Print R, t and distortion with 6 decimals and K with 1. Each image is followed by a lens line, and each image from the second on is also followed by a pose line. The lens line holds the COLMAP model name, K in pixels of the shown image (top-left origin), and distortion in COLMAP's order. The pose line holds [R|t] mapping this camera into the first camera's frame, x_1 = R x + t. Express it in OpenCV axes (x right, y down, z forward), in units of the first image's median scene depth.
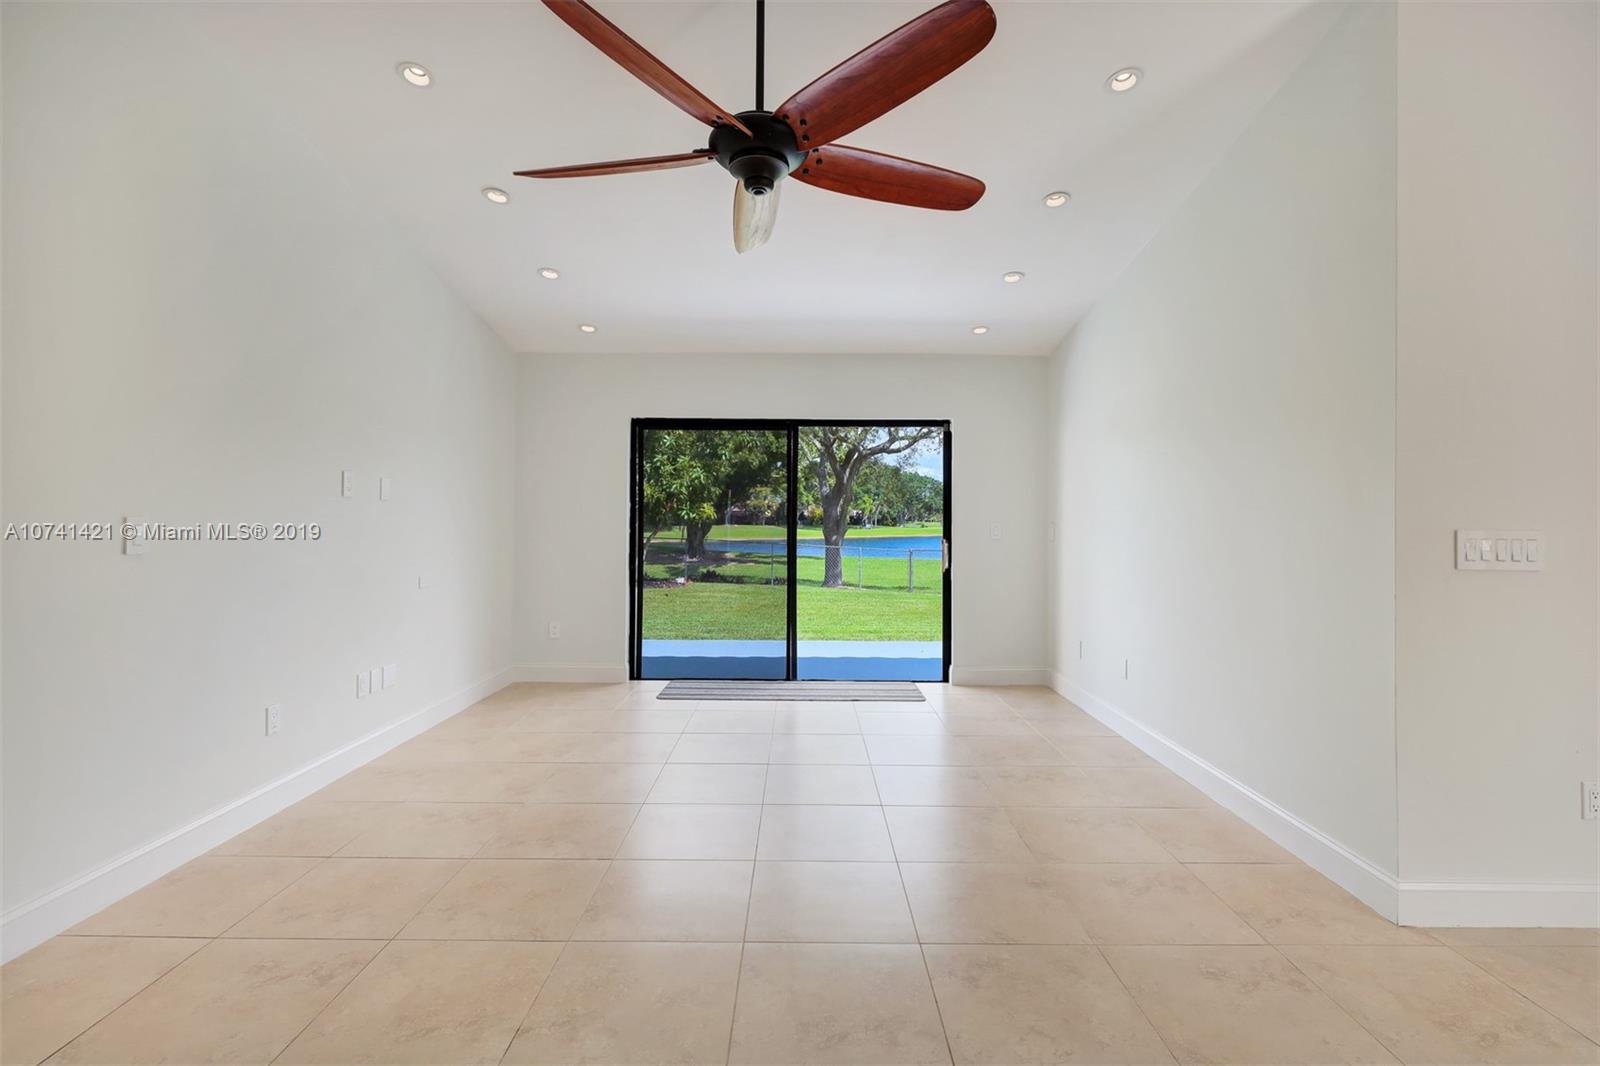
lens RADIAL K [[741.7, 0, 803.3], [0, 741.7, 509.4], [0, 0, 1]] dist [-0.001675, -0.000232]
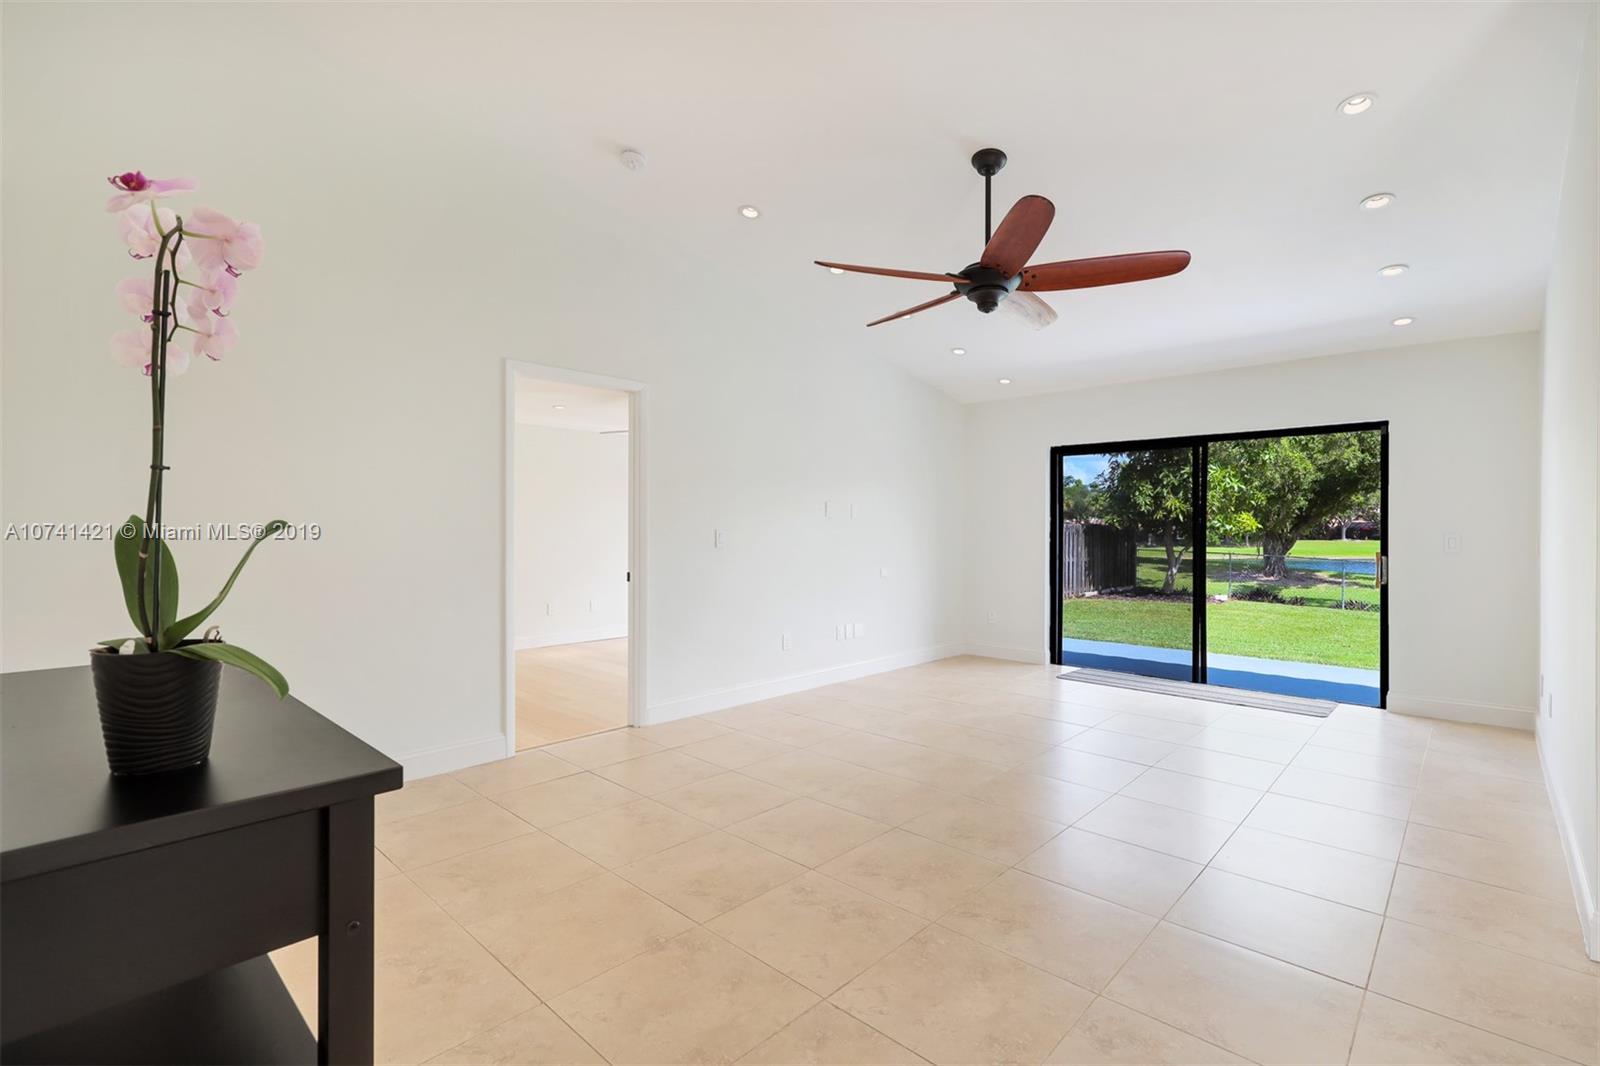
lens RADIAL K [[725.7, 0, 805.1], [0, 725.7, 531.0], [0, 0, 1]] dist [0.001285, 0.000276]
pose [[0.732658, -0.001876, -0.680594, 0.279964], [0.009011, 0.999935, 0.006945, 0.001270], [0.680537, -0.011221, 0.732628, -0.138092]]
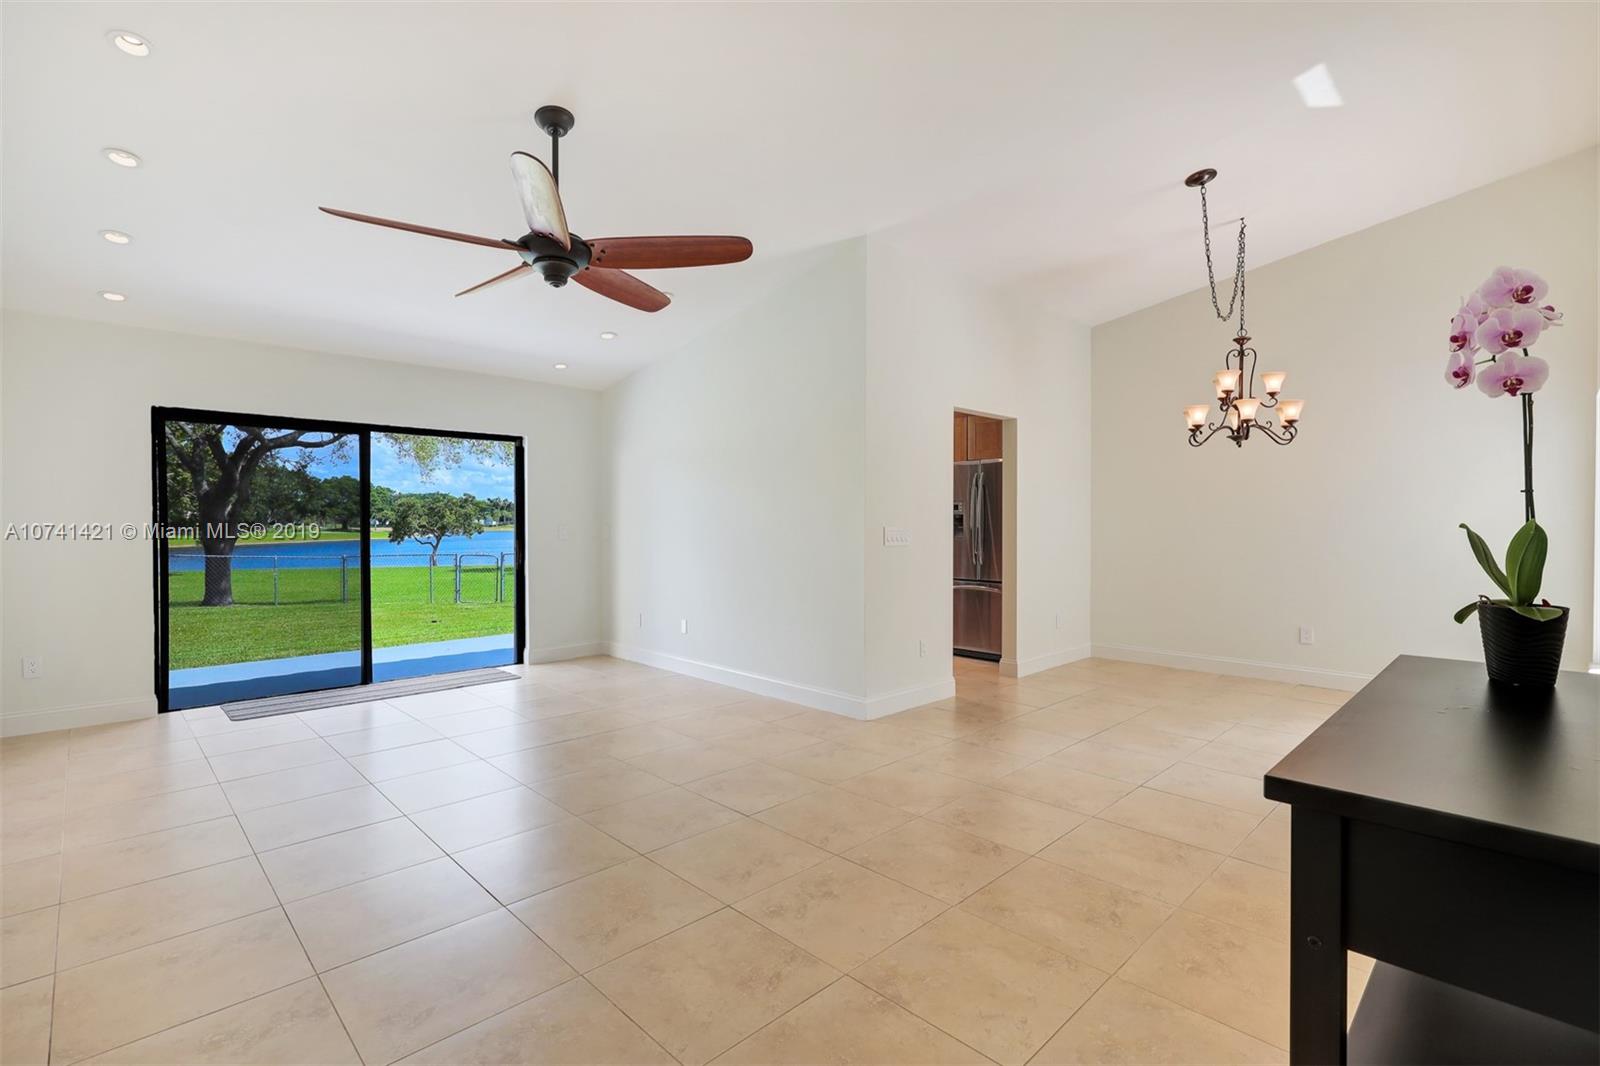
lens RADIAL K [[733.1, 0, 807.1], [0, 733.1, 520.7], [0, 0, 1]] dist [0.000109, -0.000149]
pose [[0.712951, -0.006909, 0.701180, -0.287812], [-0.002017, 0.999927, 0.011903, -0.004064], [-0.701211, -0.009901, 0.712885, -0.125276]]
